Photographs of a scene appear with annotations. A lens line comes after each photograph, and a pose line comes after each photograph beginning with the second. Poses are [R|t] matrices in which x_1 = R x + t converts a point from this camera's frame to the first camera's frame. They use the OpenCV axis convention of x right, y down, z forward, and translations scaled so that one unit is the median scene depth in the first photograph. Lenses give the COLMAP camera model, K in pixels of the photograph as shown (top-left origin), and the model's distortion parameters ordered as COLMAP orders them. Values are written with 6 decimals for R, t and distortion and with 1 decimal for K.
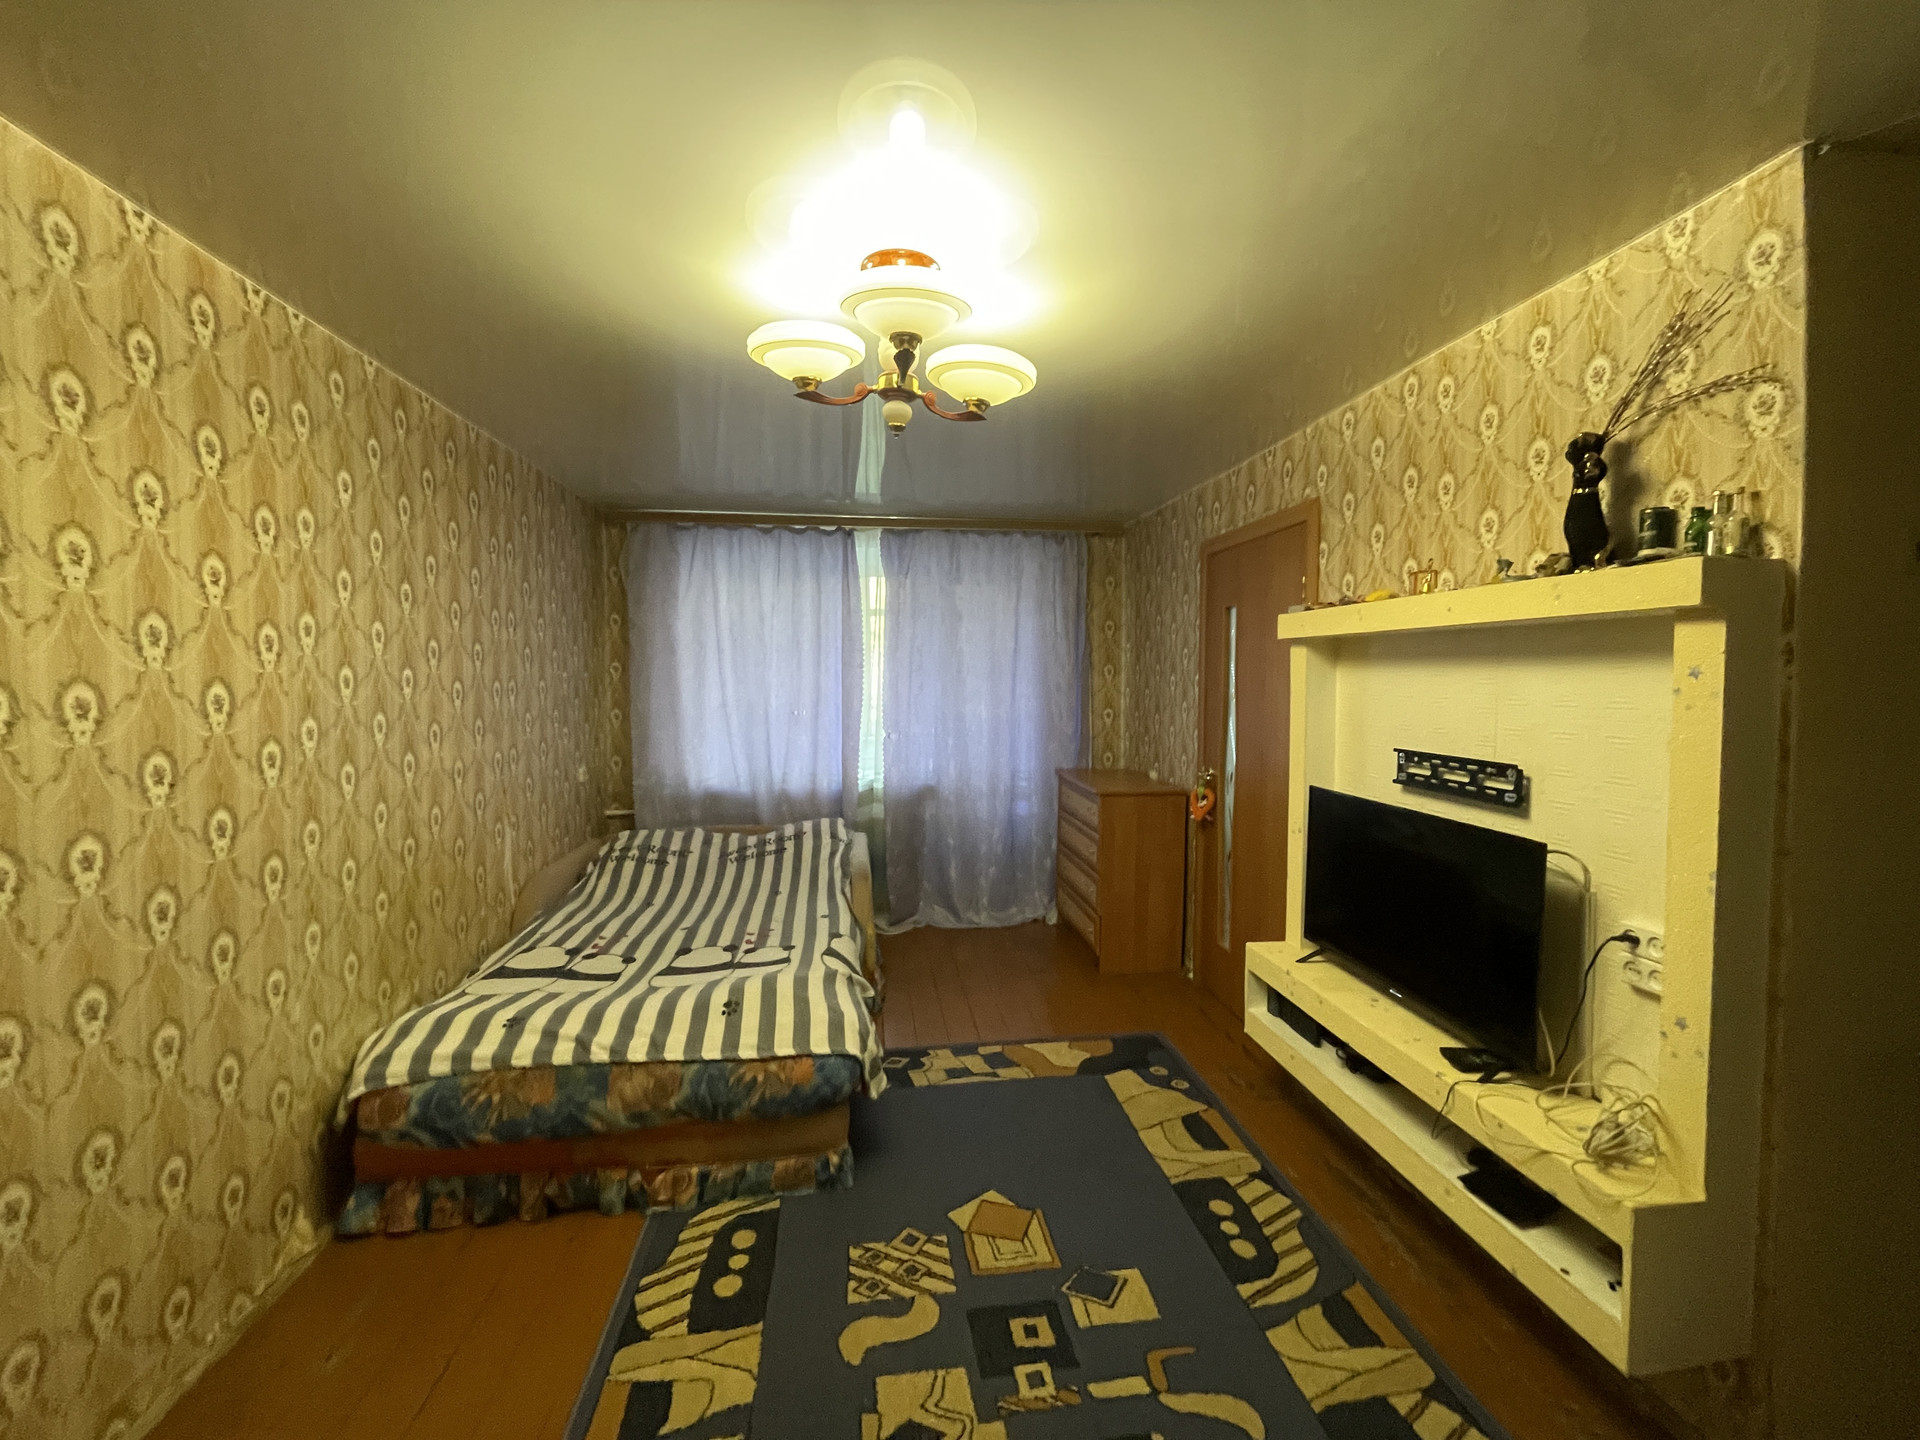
lens RADIAL K [[781.4, 0, 961.6], [0, 781.4, 715.0], [0, 0, 1]] dist [0.001046, 0.000358]
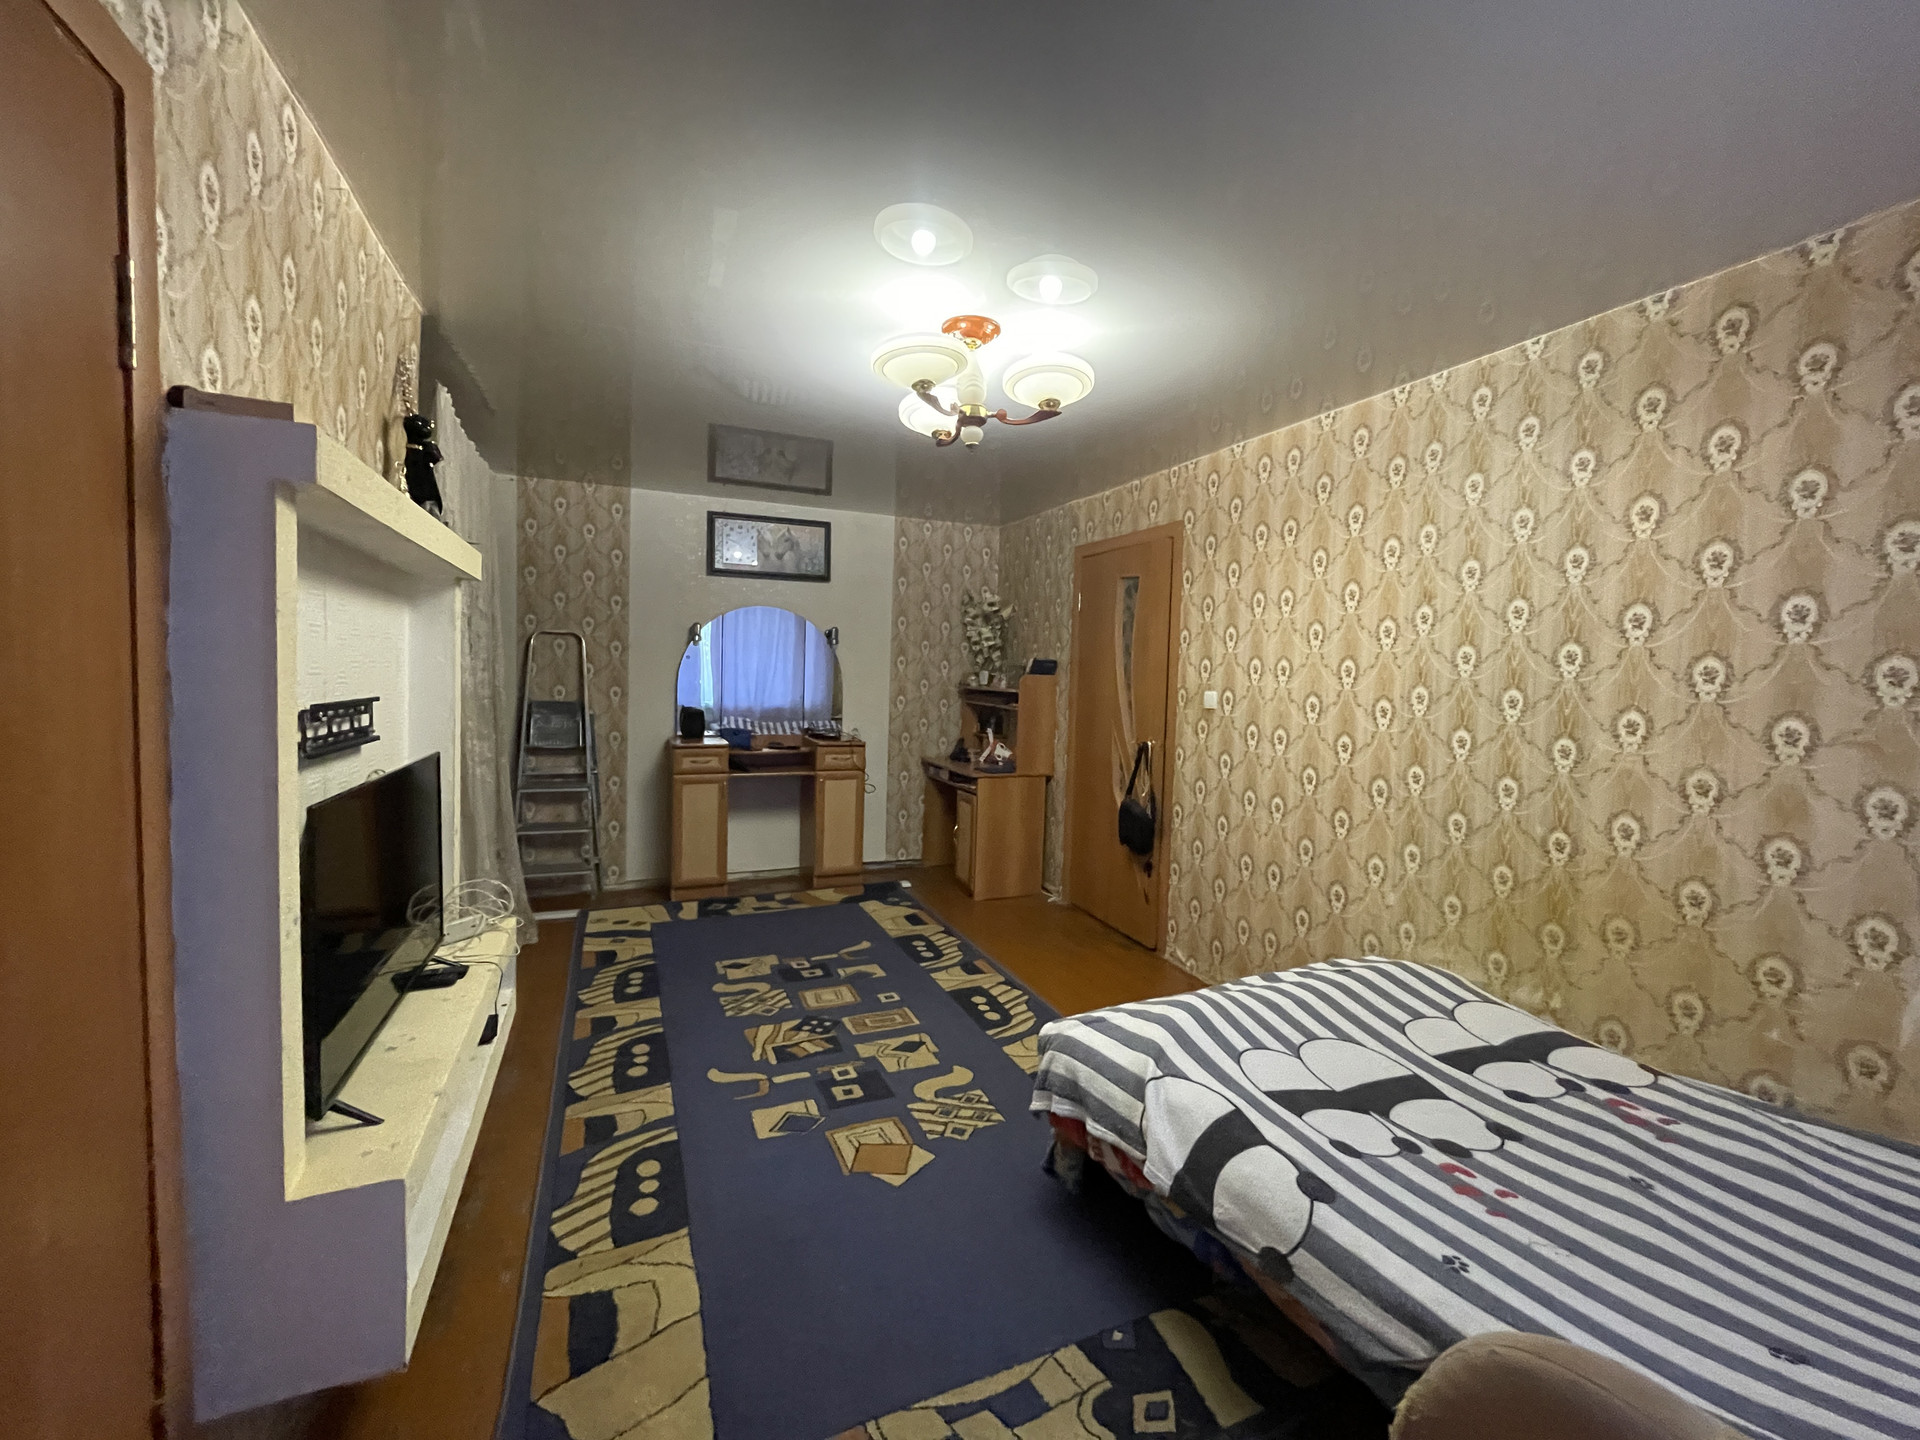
lens RADIAL K [[781.4, 0, 957.9], [0, 781.4, 714.9], [0, 0, 1]] dist [0.001046, 0.000358]
pose [[-0.963512, -0.017520, -0.267091, 0.264159], [-0.045605, 0.994010, 0.099315, -0.045117], [0.263752, 0.107872, -0.958540, 2.147763]]
